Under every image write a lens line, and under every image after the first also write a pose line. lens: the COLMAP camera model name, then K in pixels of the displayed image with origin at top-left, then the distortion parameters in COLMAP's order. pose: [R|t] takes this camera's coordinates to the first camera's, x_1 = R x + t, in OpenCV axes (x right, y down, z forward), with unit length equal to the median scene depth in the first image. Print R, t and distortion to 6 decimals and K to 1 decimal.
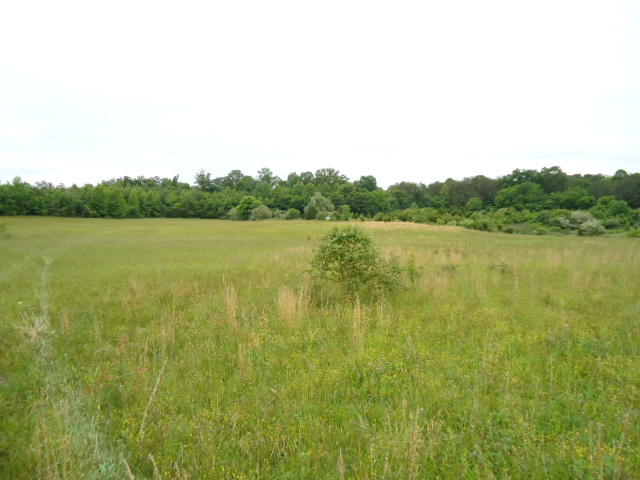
lens RADIAL K [[468.4, 0, 318.8], [0, 468.4, 237.4], [0, 0, 1]] dist [-0.005875, 0.011267]
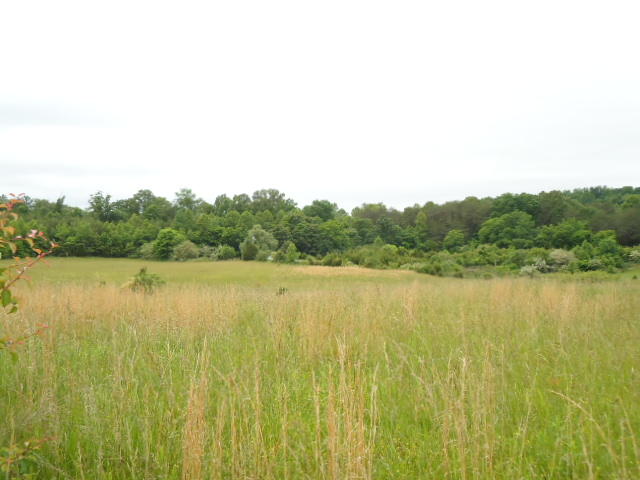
lens RADIAL K [[770.3, 0, 320.0], [0, 770.3, 239.2], [0, 0, 1]] dist [0.092743, 0.000000]
pose [[0.996246, -0.000593, 0.086569, -0.008859], [0.004817, 0.998807, -0.048598, -0.006924], [-0.086437, 0.048833, 0.995060, -0.300563]]
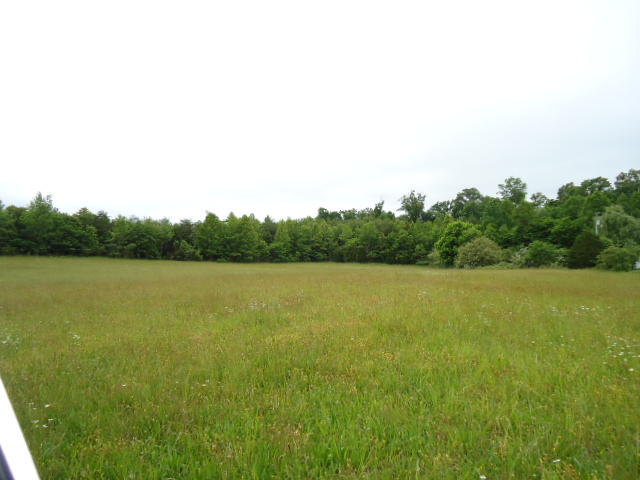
lens RADIAL K [[468.4, 0, 321.8], [0, 468.4, 240.6], [0, 0, 1]] dist [-0.005875, 0.011267]
pose [[0.829259, -0.020236, -0.558498, 0.014448], [-0.031362, 0.996084, -0.082657, -0.018412], [0.557984, 0.086060, 0.825377, 0.470857]]
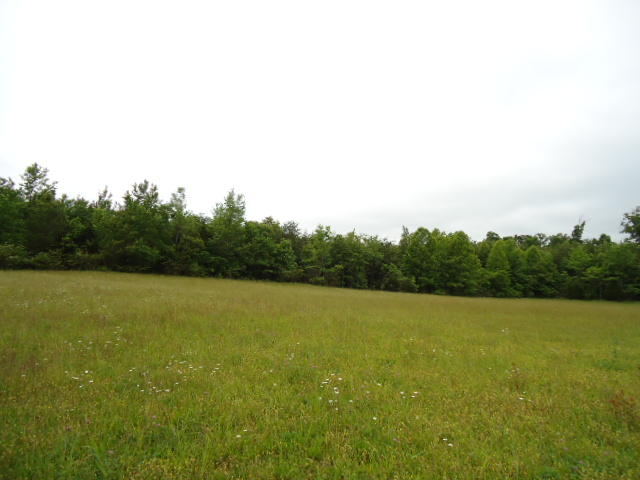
lens RADIAL K [[468.4, 0, 329.0], [0, 468.4, 257.1], [0, 0, 1]] dist [-0.005875, 0.011267]
pose [[0.736515, -0.033088, -0.675612, -0.189223], [-0.060829, 0.991516, -0.114872, -0.015889], [0.673681, 0.125702, 0.728253, 0.506421]]
